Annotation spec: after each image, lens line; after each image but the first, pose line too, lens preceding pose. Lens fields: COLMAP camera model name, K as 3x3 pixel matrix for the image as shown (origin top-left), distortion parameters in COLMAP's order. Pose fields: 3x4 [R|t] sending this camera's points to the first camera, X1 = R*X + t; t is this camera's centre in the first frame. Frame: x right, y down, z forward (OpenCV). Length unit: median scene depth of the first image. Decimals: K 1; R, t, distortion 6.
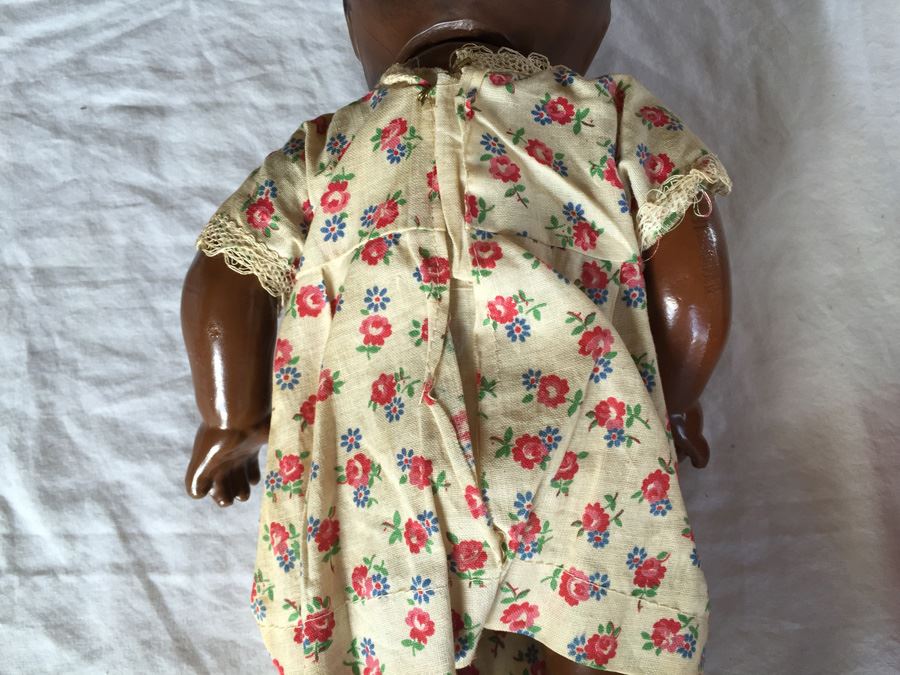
lens RADIAL K [[759.1, 0, 442.8], [0, 759.1, 347.3], [0, 0, 1]] dist [0.042637, -0.112763]
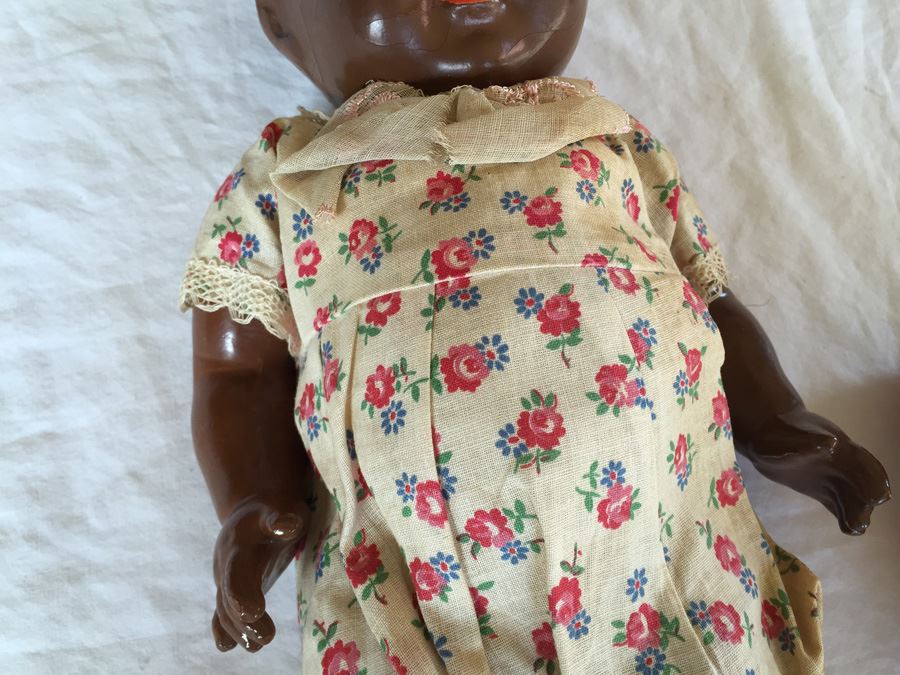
lens RADIAL K [[759.1, 0, 440.7], [0, 759.1, 353.2], [0, 0, 1]] dist [0.042637, -0.112763]
pose [[0.986346, -0.090403, 0.137657, -0.027809], [0.091772, 0.995773, -0.003616, -0.005226], [-0.136749, 0.016199, 0.990473, 0.211889]]
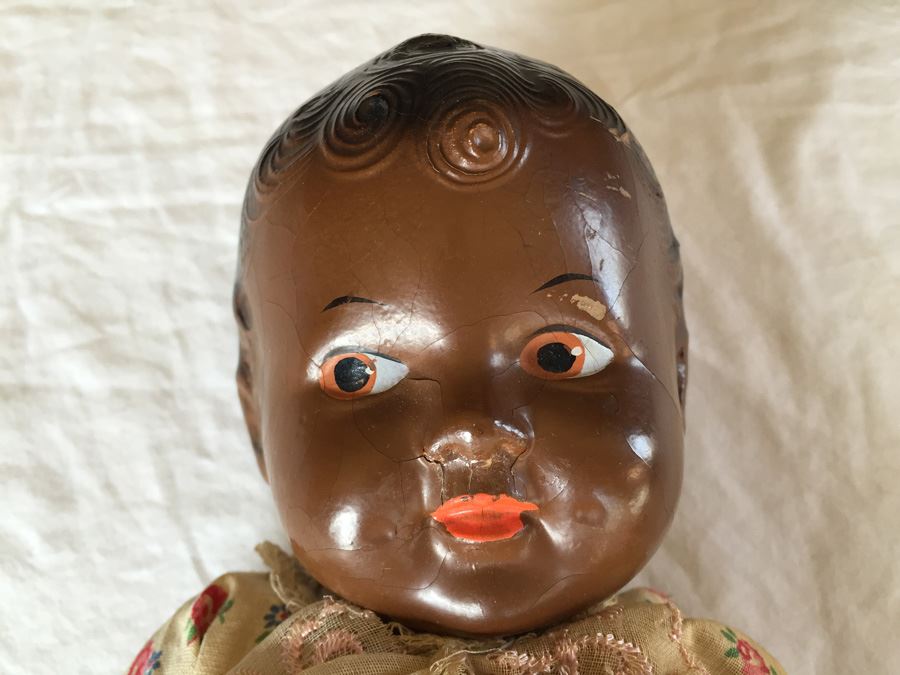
lens RADIAL K [[759.1, 0, 440.9], [0, 759.1, 347.1], [0, 0, 1]] dist [0.042637, -0.112763]
pose [[0.998210, 0.037700, -0.046419, 0.108959], [-0.041455, 0.995707, -0.082765, -0.368793], [0.043100, 0.084541, 0.995487, 0.423285]]
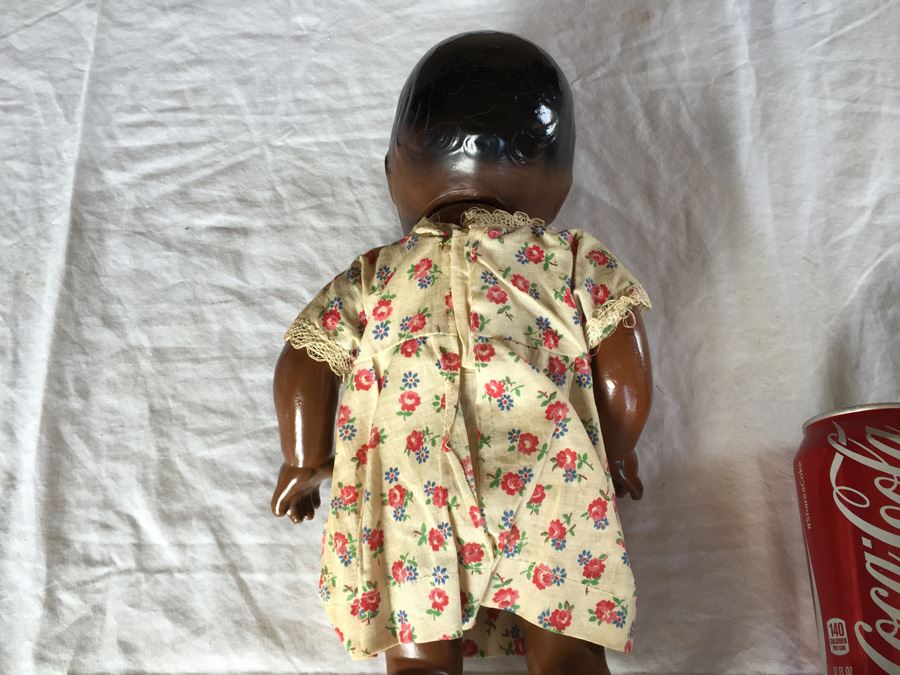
lens RADIAL K [[759.1, 0, 435.3], [0, 759.1, 344.2], [0, 0, 1]] dist [0.042637, -0.112763]
pose [[0.999920, 0.010935, -0.006327, -0.024079], [-0.011333, 0.997717, -0.066578, -0.027991], [0.005585, 0.066644, 0.997761, -0.391715]]
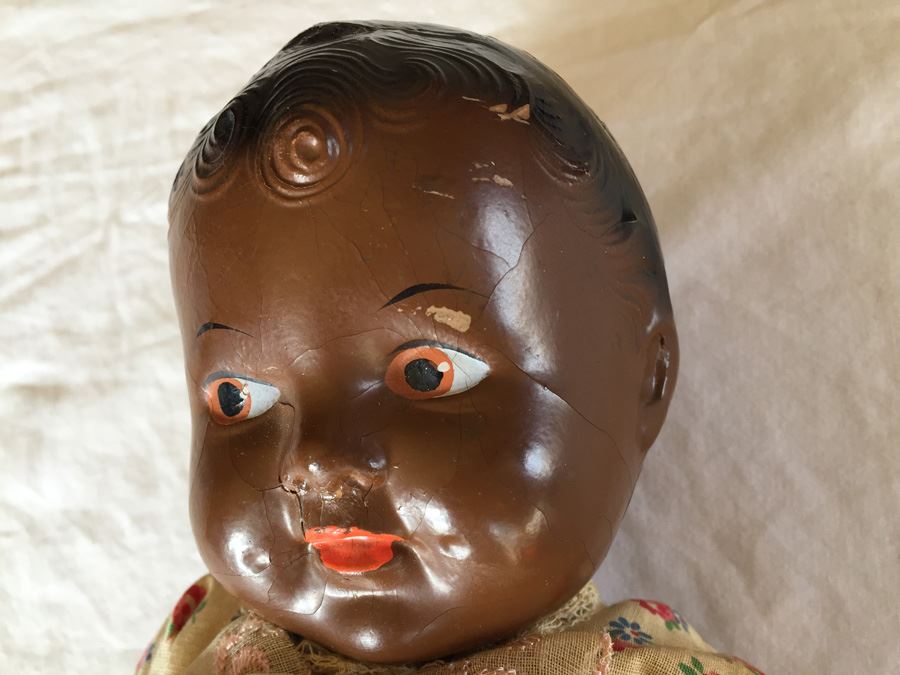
lens RADIAL K [[759.1, 0, 451.9], [0, 759.1, 342.7], [0, 0, 1]] dist [0.042637, -0.112763]
pose [[0.946598, -0.008447, -0.322306, 0.285575], [0.006376, 0.999952, -0.007481, -0.412305], [0.322354, 0.005027, 0.946606, 0.484007]]
